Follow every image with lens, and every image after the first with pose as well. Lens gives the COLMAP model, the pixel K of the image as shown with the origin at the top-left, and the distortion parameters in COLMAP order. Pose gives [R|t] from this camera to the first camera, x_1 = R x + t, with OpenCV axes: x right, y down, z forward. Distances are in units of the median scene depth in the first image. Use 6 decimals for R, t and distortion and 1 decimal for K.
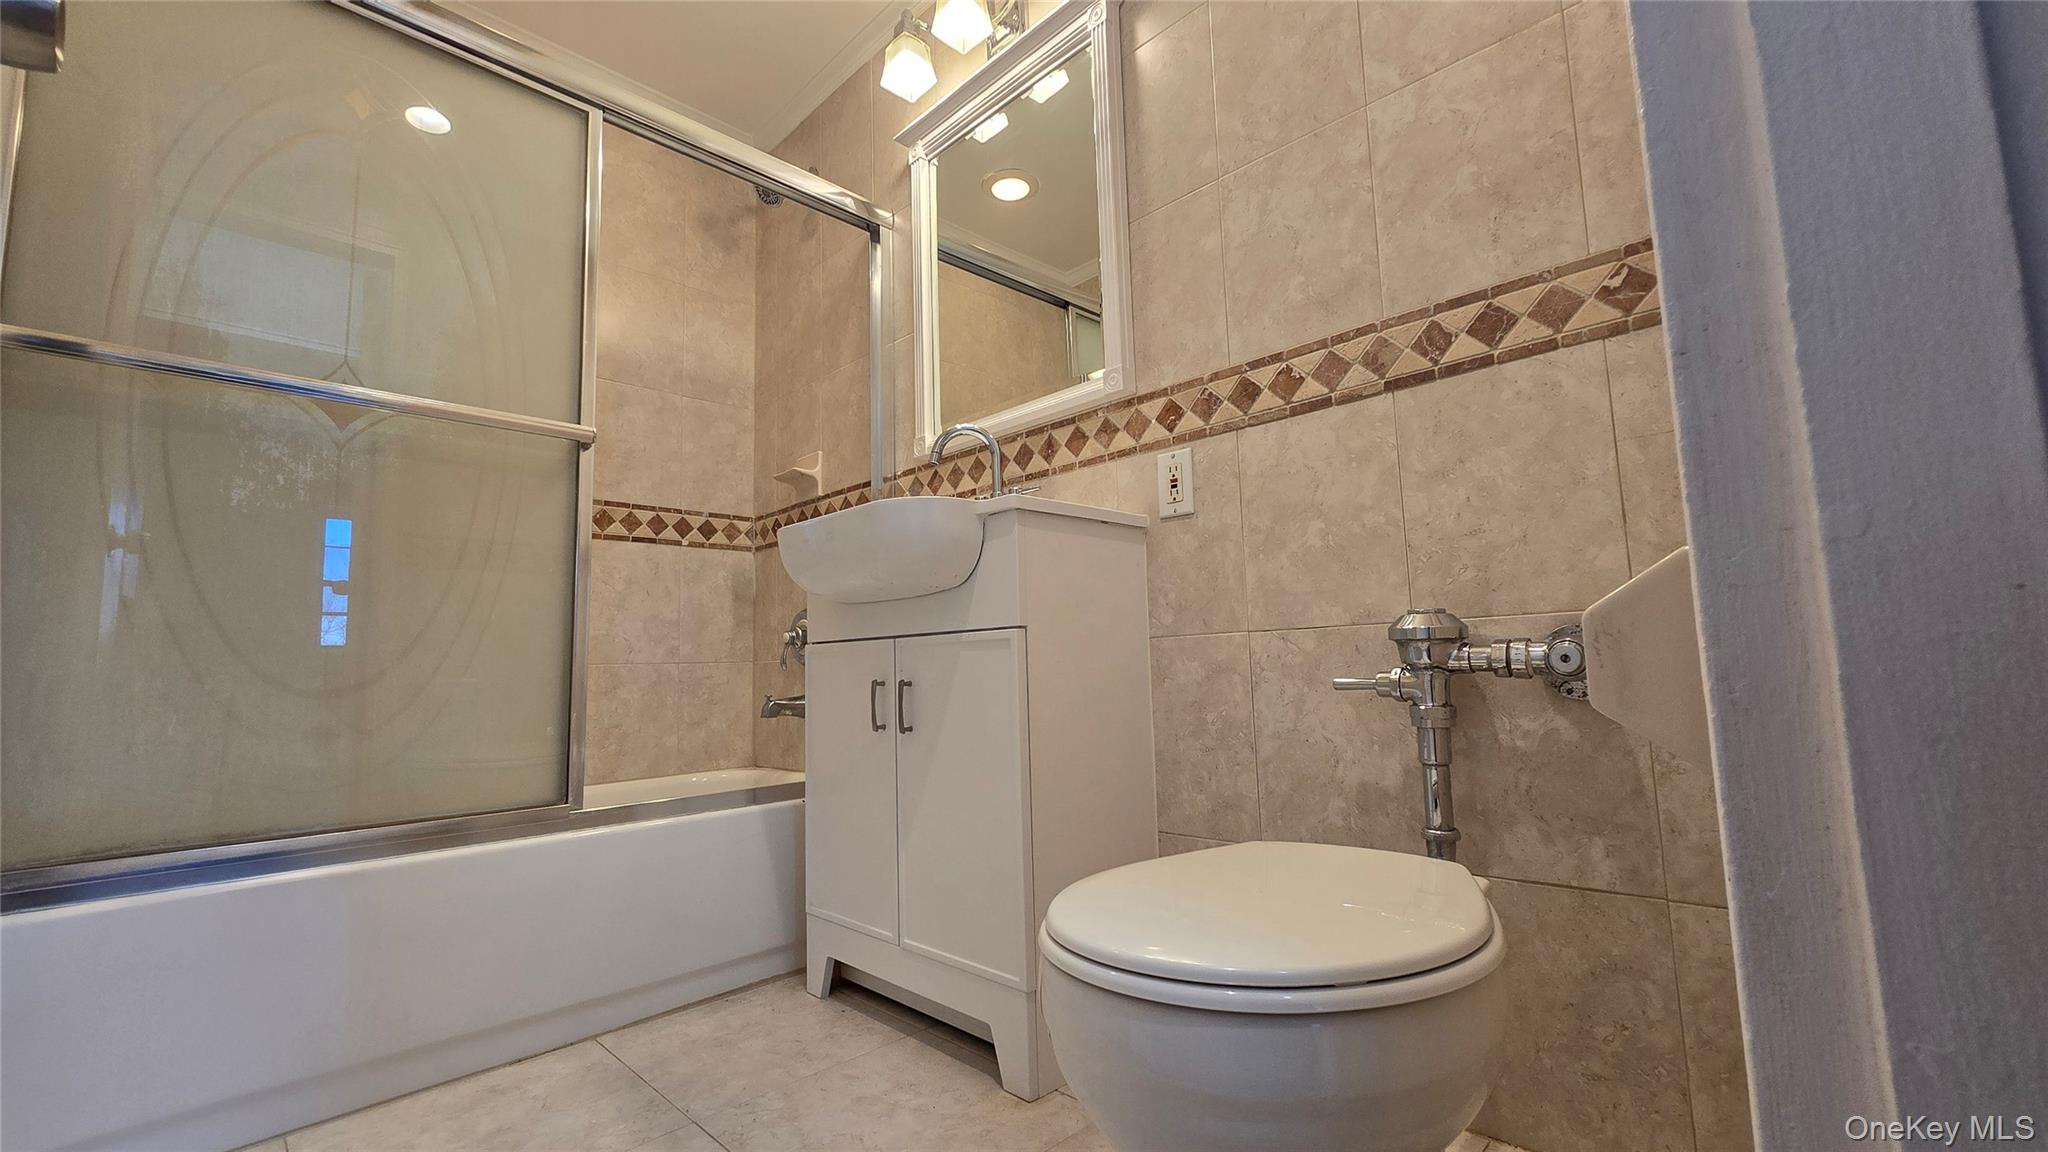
lens RADIAL K [[828.6, 0, 1015.0], [0, 828.6, 585.2], [0, 0, 1]] dist [-0.001462, -0.000727]
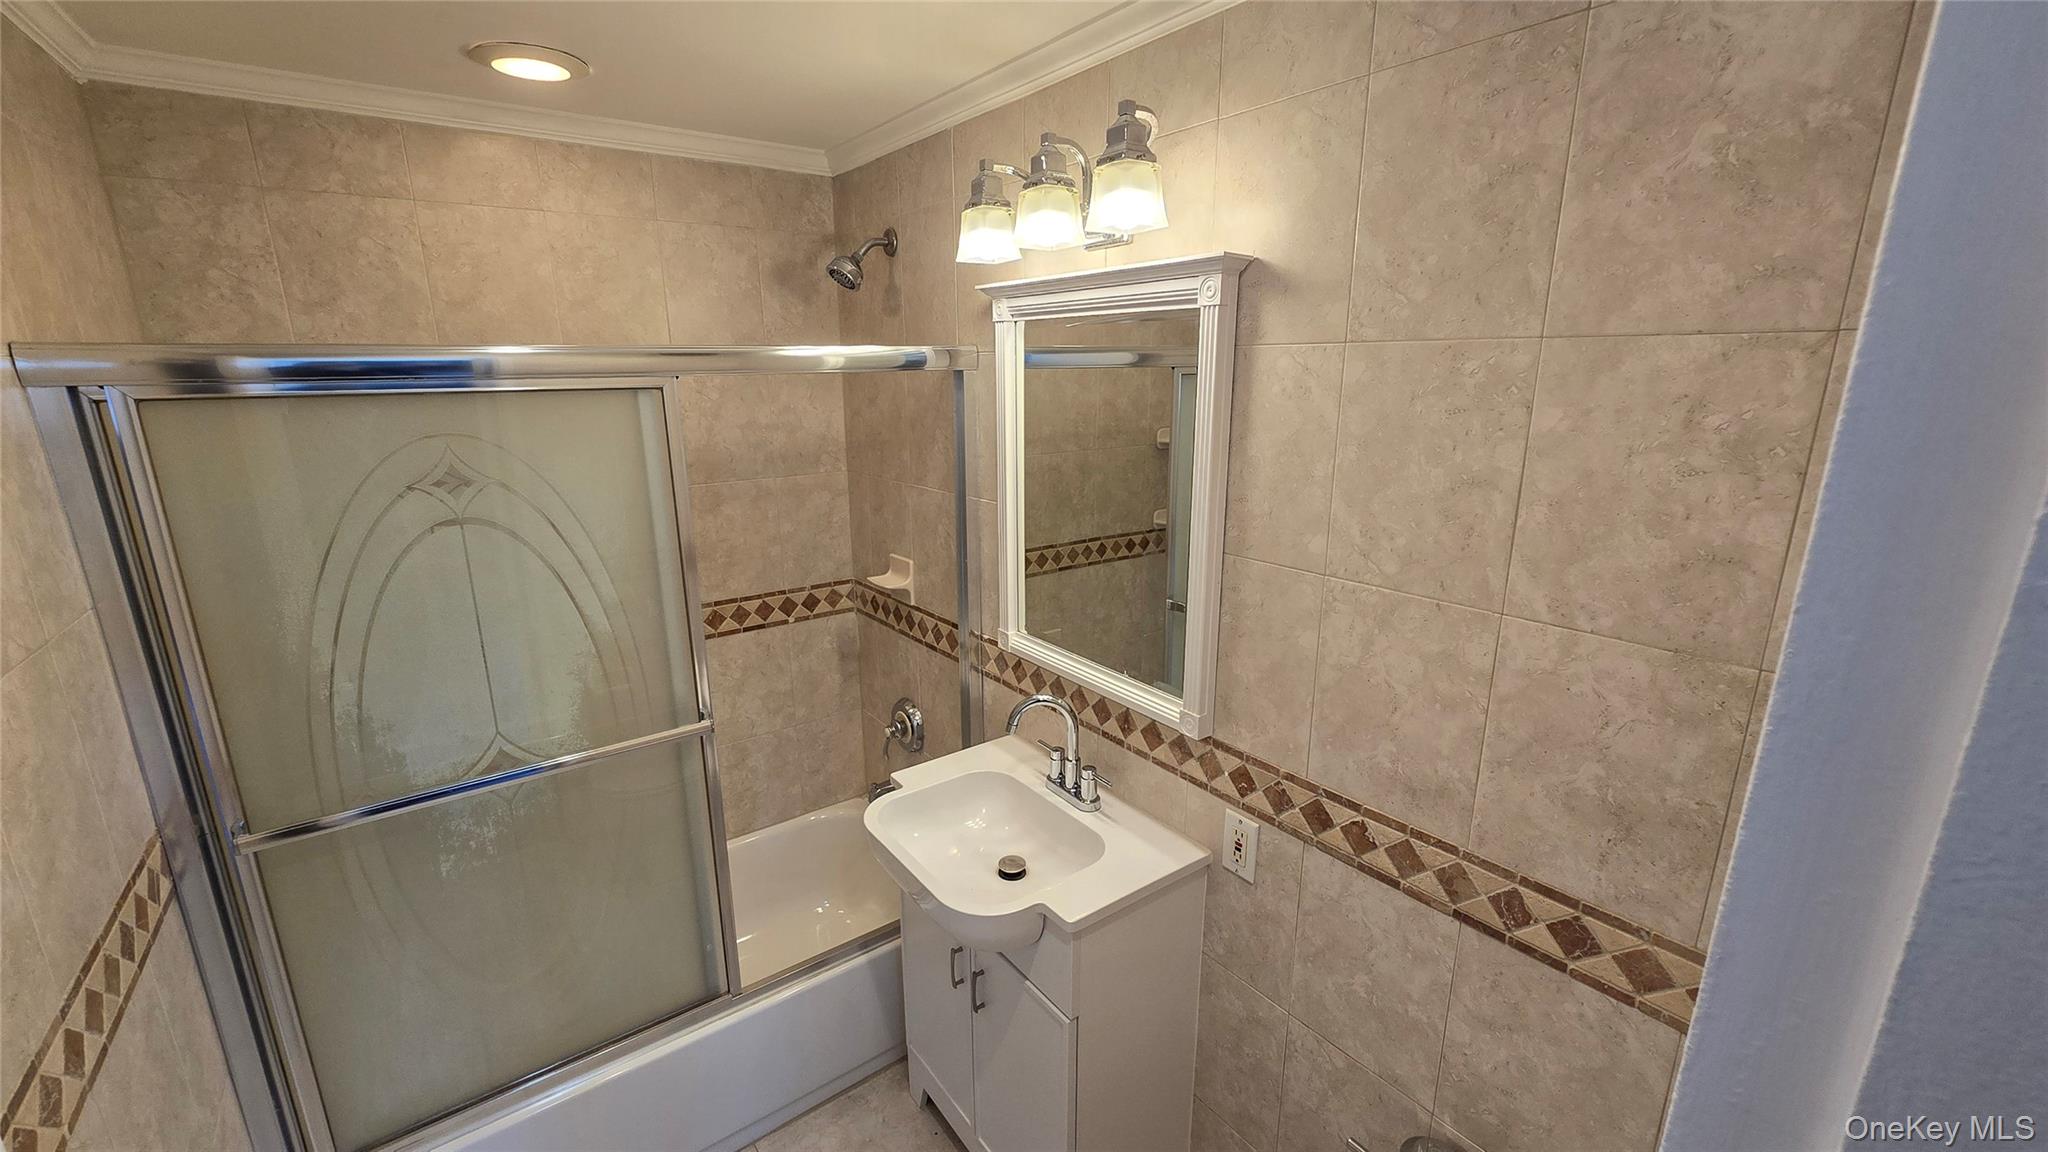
lens RADIAL K [[828.6, 0, 1015.0], [0, 828.6, 585.2], [0, 0, 1]] dist [-0.001462, -0.000727]
pose [[0.988713, 0.058452, -0.137950, 0.041840], [-0.005430, 0.934132, 0.356886, -0.752844], [0.149725, -0.352109, 0.923906, 0.133945]]
